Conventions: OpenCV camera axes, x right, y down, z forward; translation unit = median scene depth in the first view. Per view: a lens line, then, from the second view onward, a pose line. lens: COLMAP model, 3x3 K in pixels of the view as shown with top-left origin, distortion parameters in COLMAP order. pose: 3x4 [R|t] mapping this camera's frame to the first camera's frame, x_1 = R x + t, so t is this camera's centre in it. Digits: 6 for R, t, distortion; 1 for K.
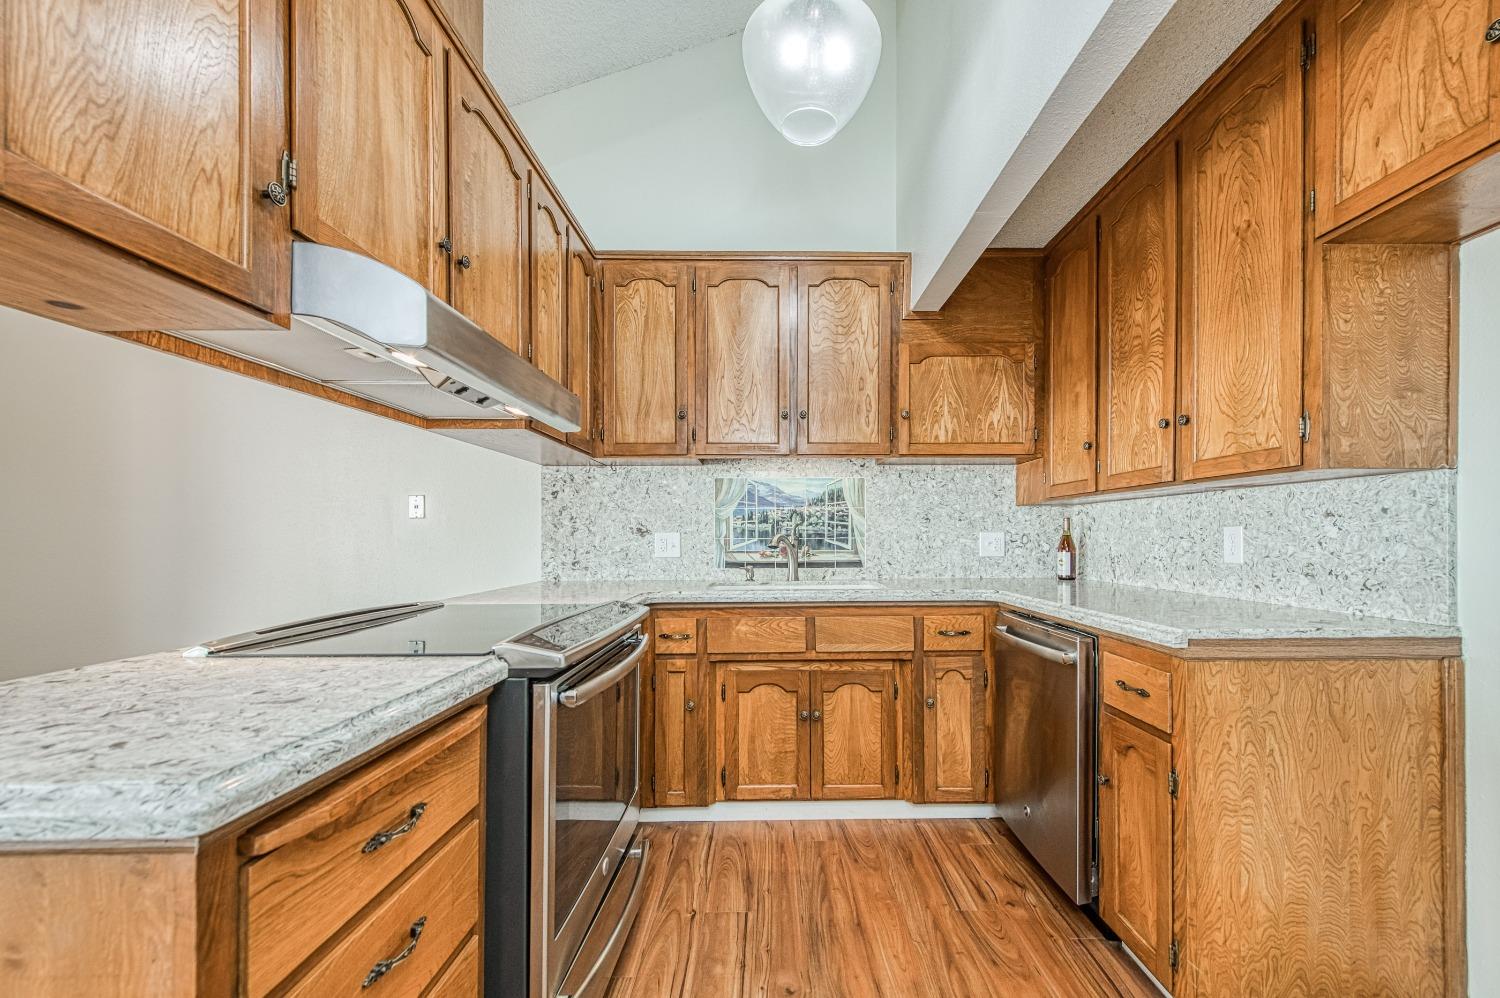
lens RADIAL K [[599.6, 0, 785.5], [0, 599.6, 530.3], [0, 0, 1]] dist [0.002185, -0.001115]
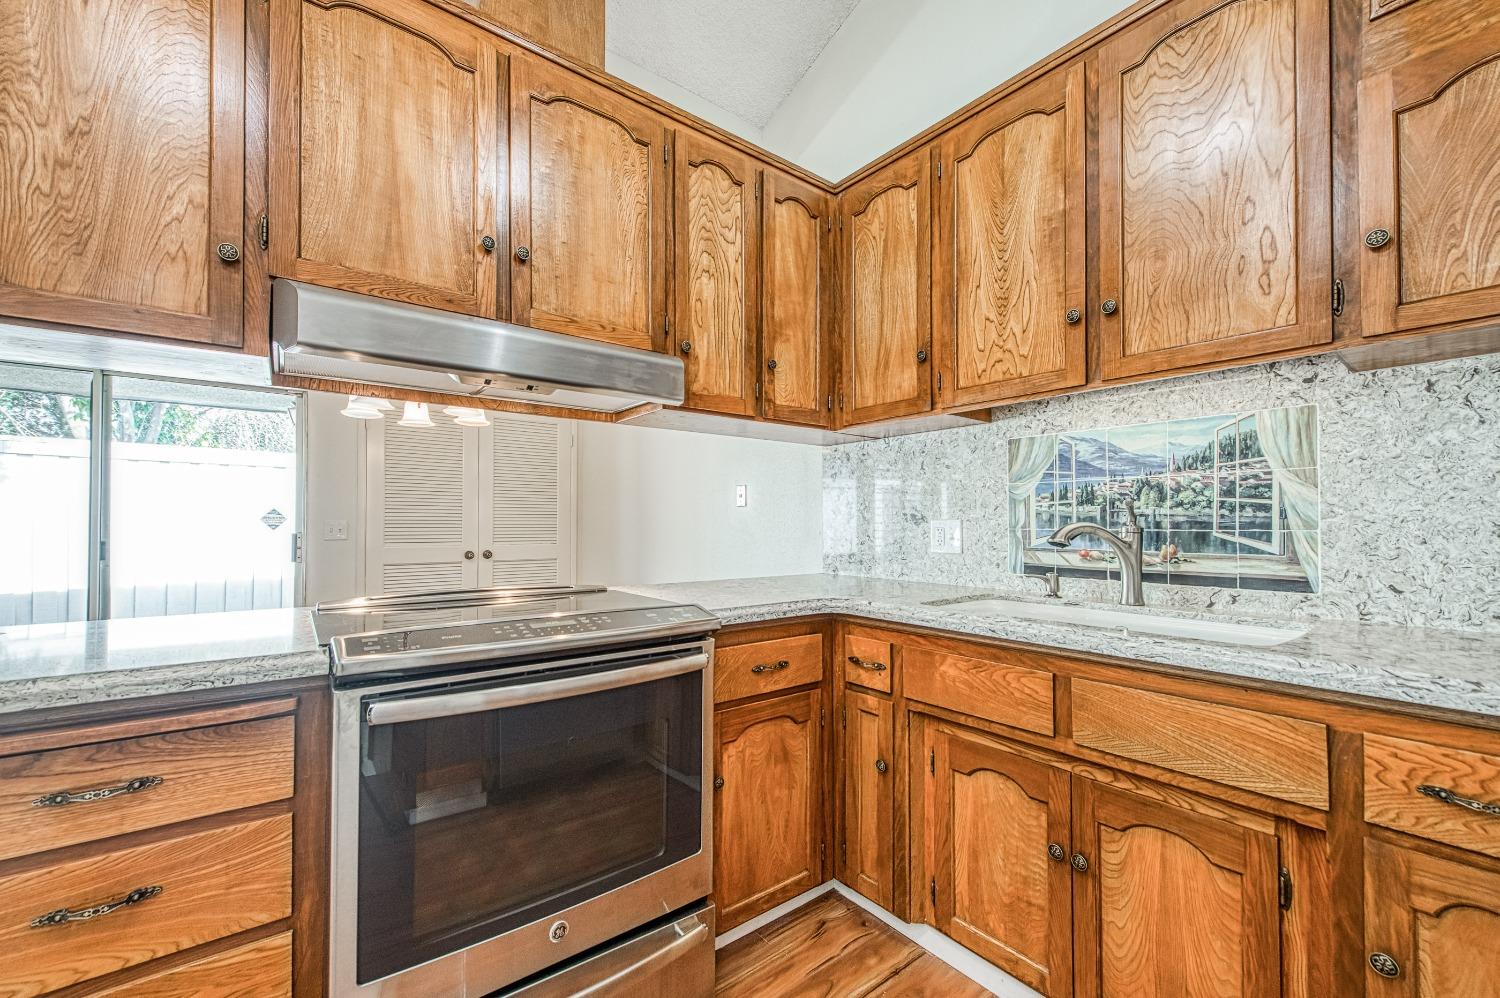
lens RADIAL K [[599.6, 0, 745.5], [0, 599.6, 512.0], [0, 0, 1]] dist [0.002185, -0.001115]
pose [[0.588491, -0.010943, -0.808430, 0.306103], [0.004698, 0.999938, -0.010116, 0.000569], [0.808490, 0.002156, 0.588506, 0.436223]]
